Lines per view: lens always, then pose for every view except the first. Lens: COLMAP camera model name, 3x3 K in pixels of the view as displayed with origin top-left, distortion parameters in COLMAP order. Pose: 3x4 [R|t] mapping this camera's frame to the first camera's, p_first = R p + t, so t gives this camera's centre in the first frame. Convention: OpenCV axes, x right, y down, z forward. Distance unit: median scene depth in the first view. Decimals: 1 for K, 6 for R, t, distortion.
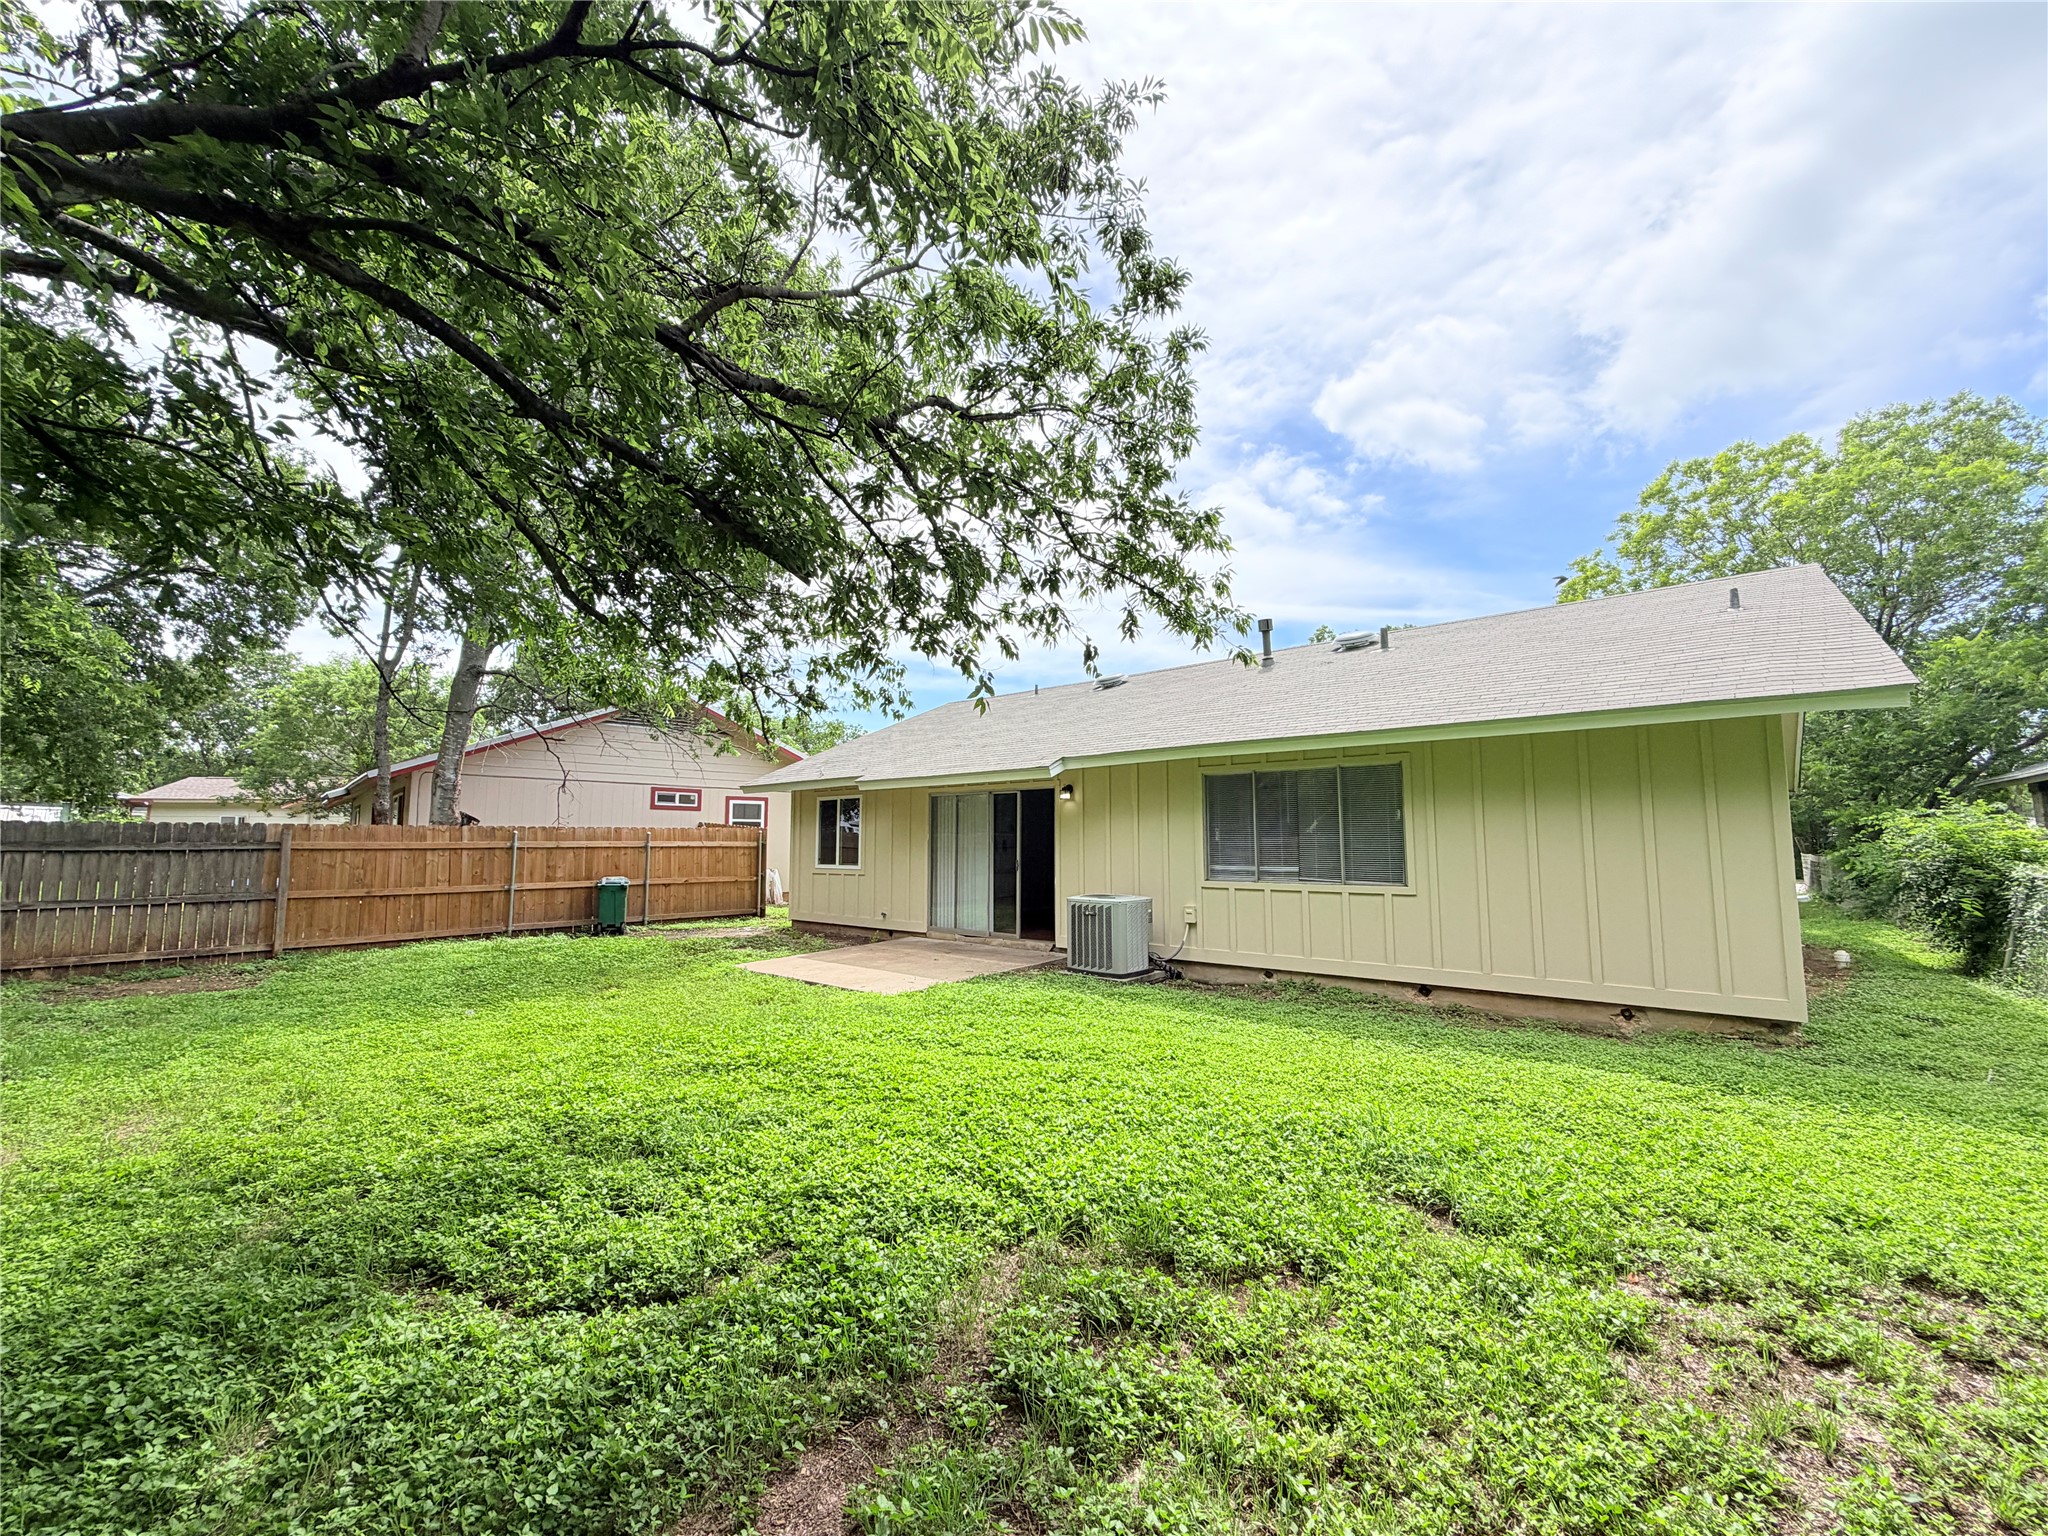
lens RADIAL K [[818.1, 0, 1021.5], [0, 818.1, 768.4], [0, 0, 1]] dist [0.000374, -0.000081]
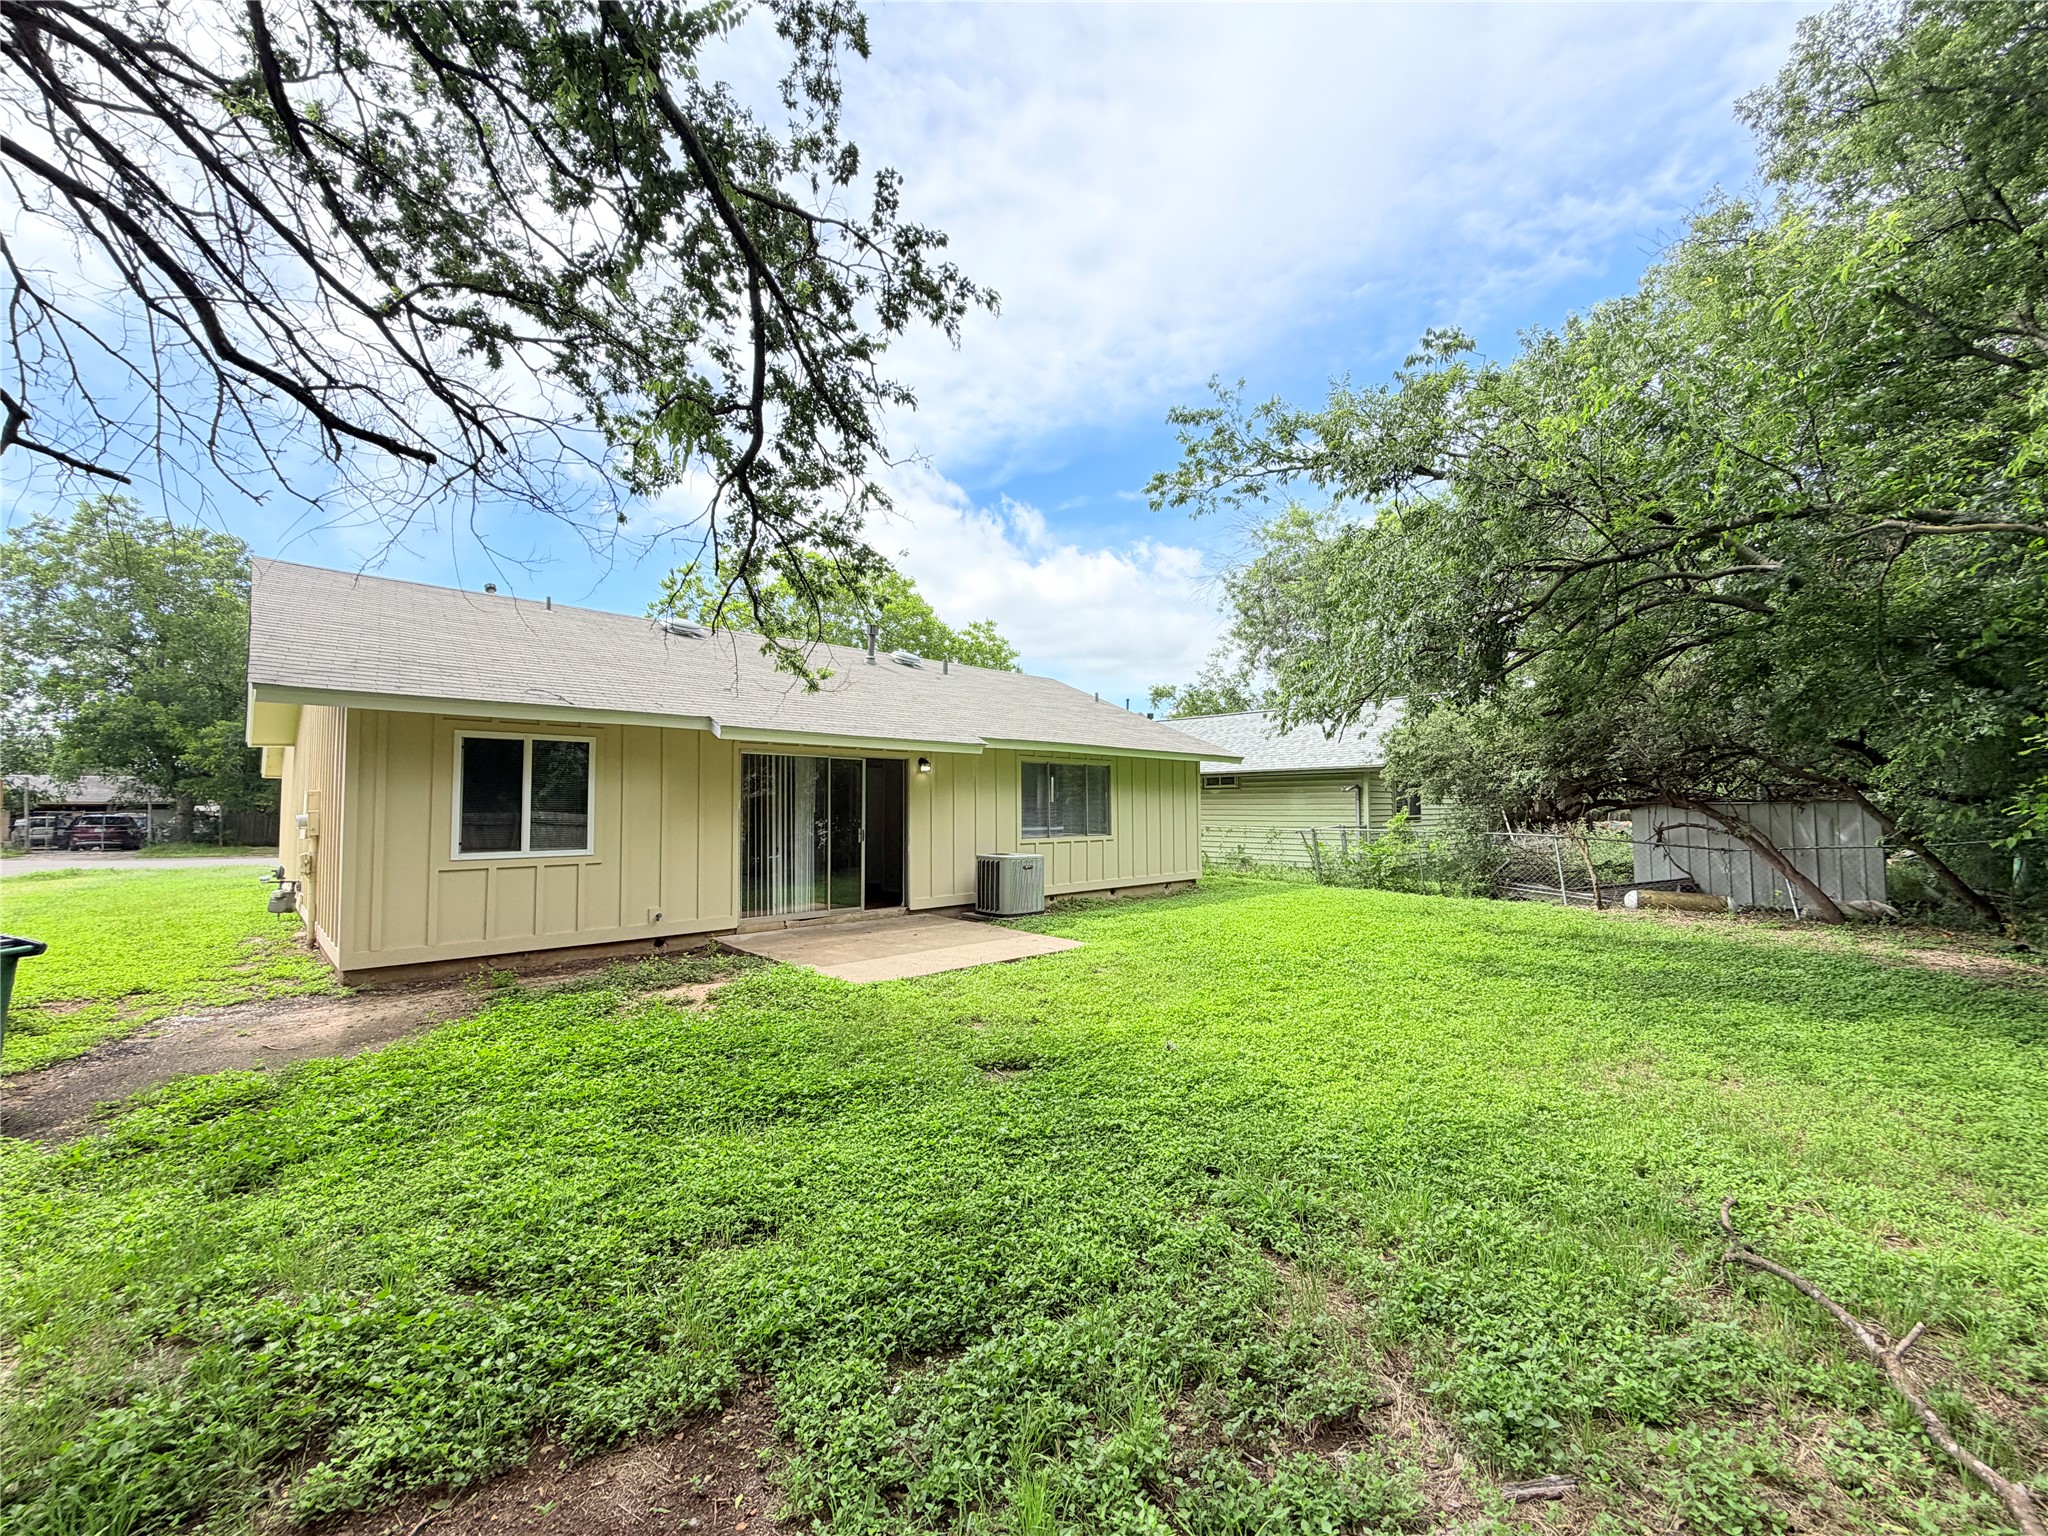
lens RADIAL K [[818.1, 0, 1021.5], [0, 818.1, 768.4], [0, 0, 1]] dist [0.000374, -0.000081]
pose [[0.100280, 0.046236, 0.993884, -1.148773], [-0.093058, 0.994977, -0.036898, 0.070307], [-0.990598, -0.088788, 0.104079, 0.868704]]
